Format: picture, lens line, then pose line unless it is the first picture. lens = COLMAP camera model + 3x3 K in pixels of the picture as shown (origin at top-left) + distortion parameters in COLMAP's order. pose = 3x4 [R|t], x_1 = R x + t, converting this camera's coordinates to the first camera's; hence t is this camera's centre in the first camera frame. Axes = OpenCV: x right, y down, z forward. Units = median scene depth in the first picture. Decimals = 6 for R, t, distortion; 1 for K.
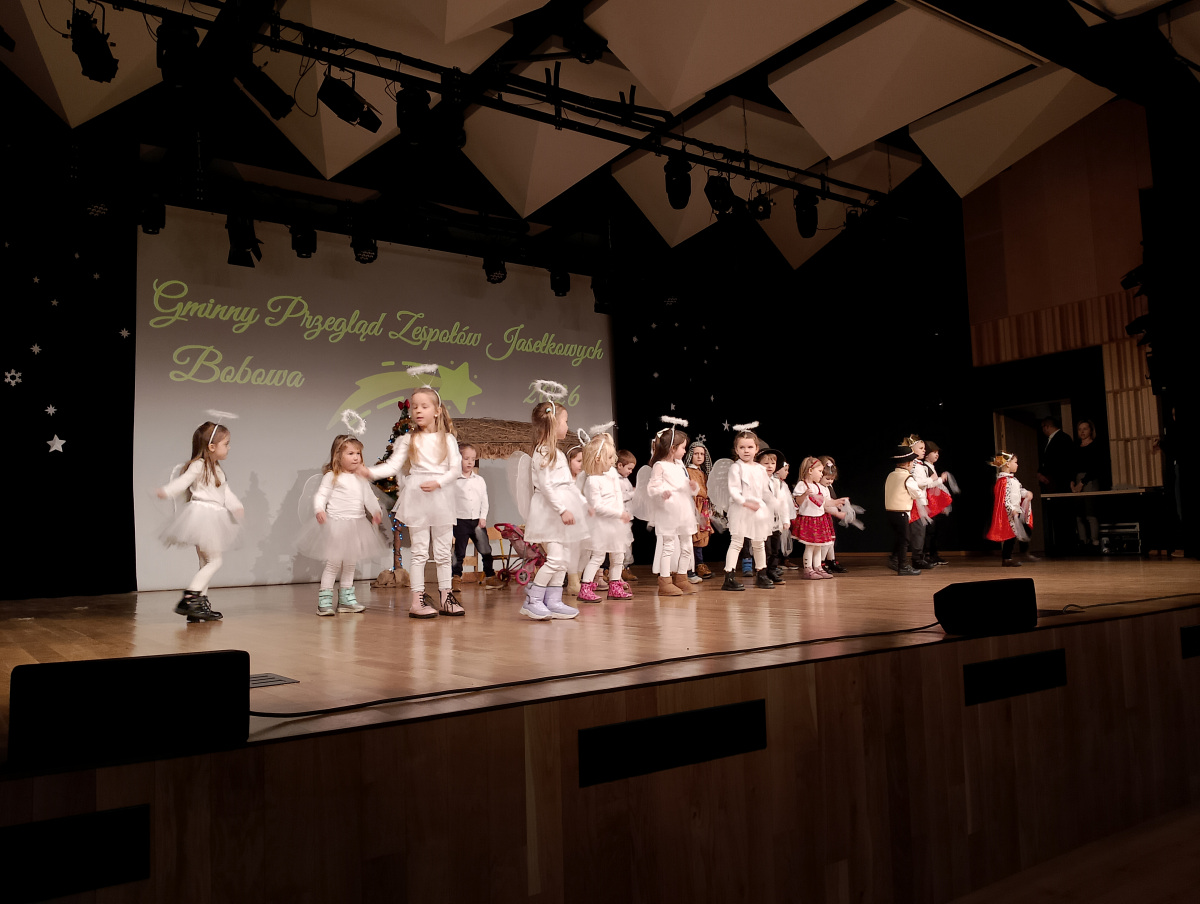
lens RADIAL K [[972.5, 0, 612.4], [0, 972.5, 452.4], [0, 0, 1]] dist [0.096547, -0.198873]
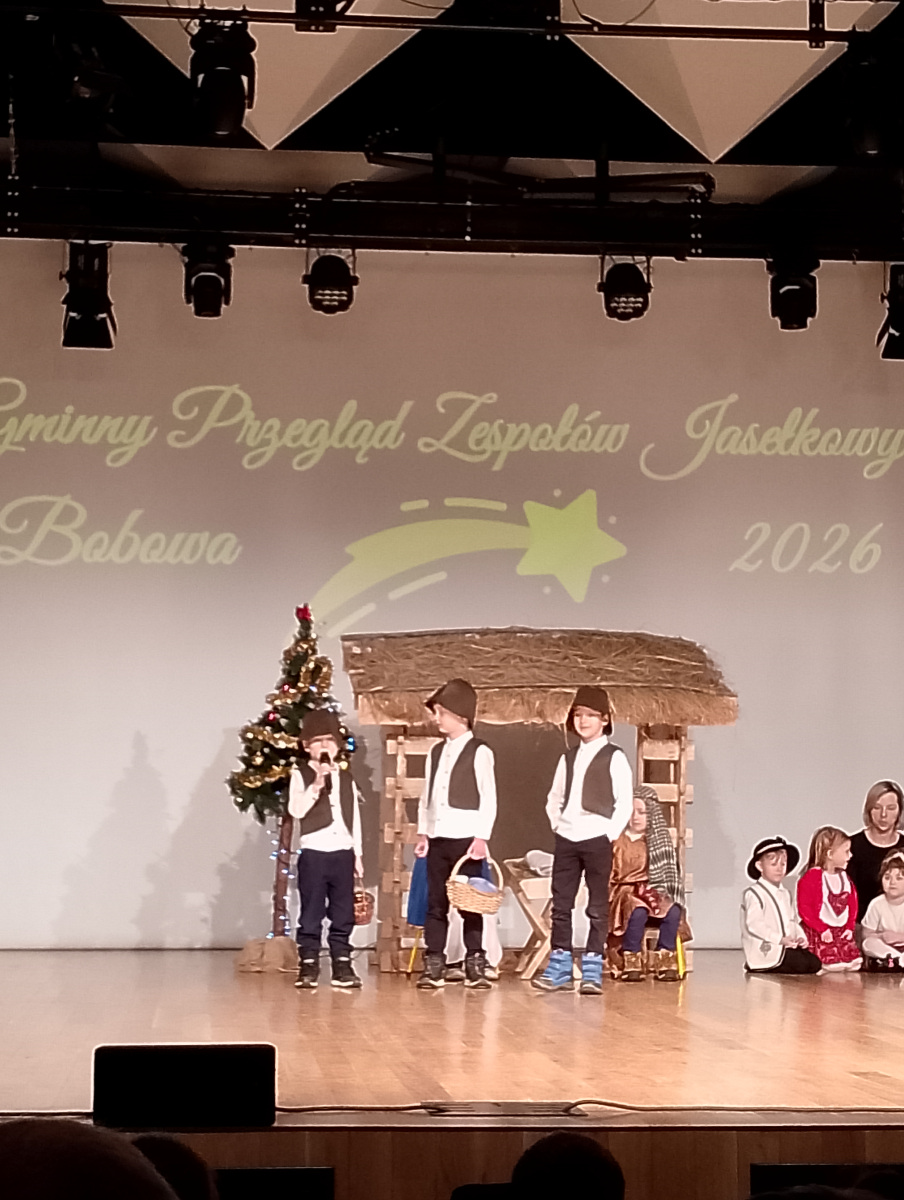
lens RADIAL K [[2671.4, 0, 432.6], [0, 2671.4, 625.2], [0, 0, 1]] dist [0.125641, 0.000000]
pose [[0.852068, -0.003203, -0.523421, 0.466374], [0.014392, 0.999747, 0.017311, -0.053826], [0.523233, -0.022283, 0.851898, -0.121176]]
